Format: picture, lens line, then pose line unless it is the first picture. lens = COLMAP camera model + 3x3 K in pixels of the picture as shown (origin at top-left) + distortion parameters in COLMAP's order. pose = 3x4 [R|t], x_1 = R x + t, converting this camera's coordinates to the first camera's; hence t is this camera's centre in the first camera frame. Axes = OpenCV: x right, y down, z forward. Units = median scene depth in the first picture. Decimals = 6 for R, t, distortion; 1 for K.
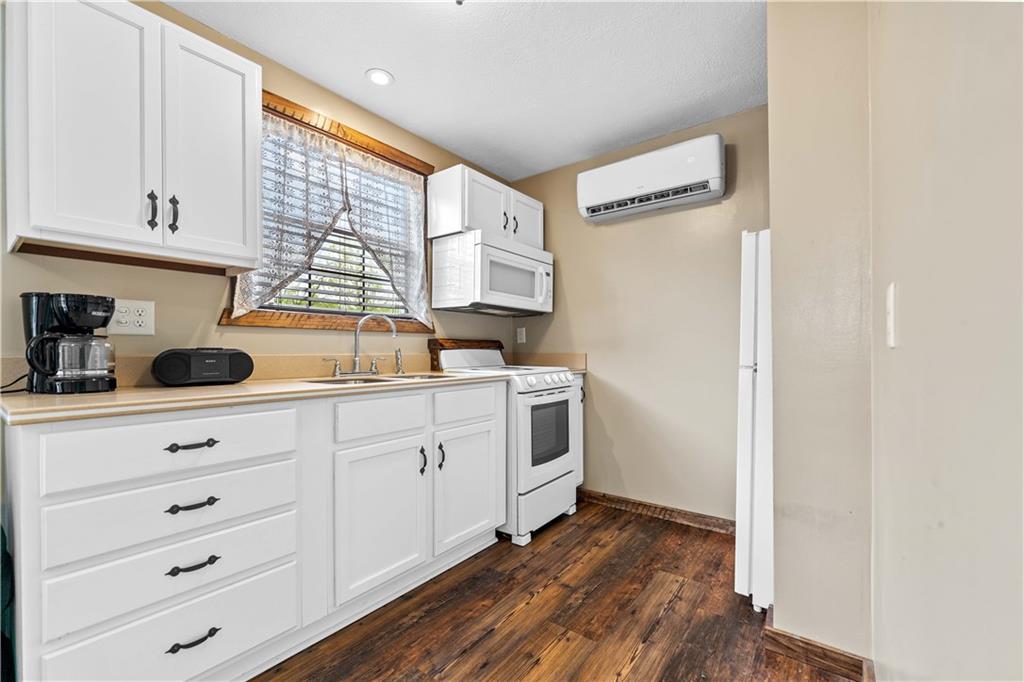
lens RADIAL K [[431.4, 0, 515.8], [0, 431.4, 348.9], [0, 0, 1]] dist [-0.008429, -0.000193]
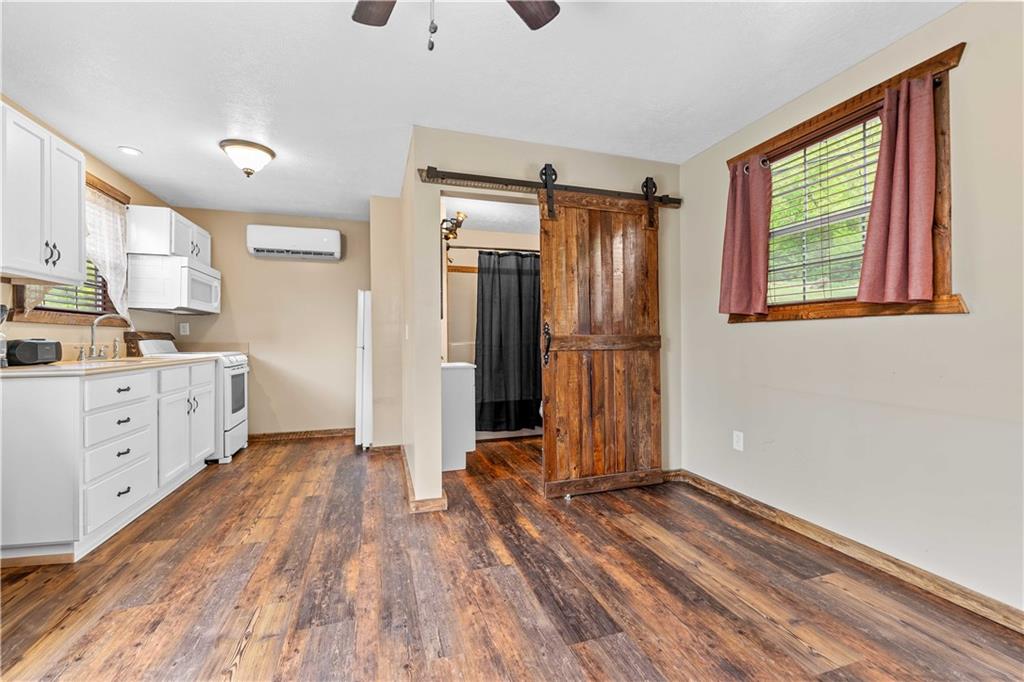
lens RADIAL K [[431.4, 0, 515.8], [0, 431.4, 348.9], [0, 0, 1]] dist [-0.008429, -0.000193]
pose [[0.579019, -0.016604, 0.815145, -0.635814], [-0.001490, 0.999769, 0.021424, -0.001167], [-0.815313, -0.013620, 0.578861, -0.758349]]
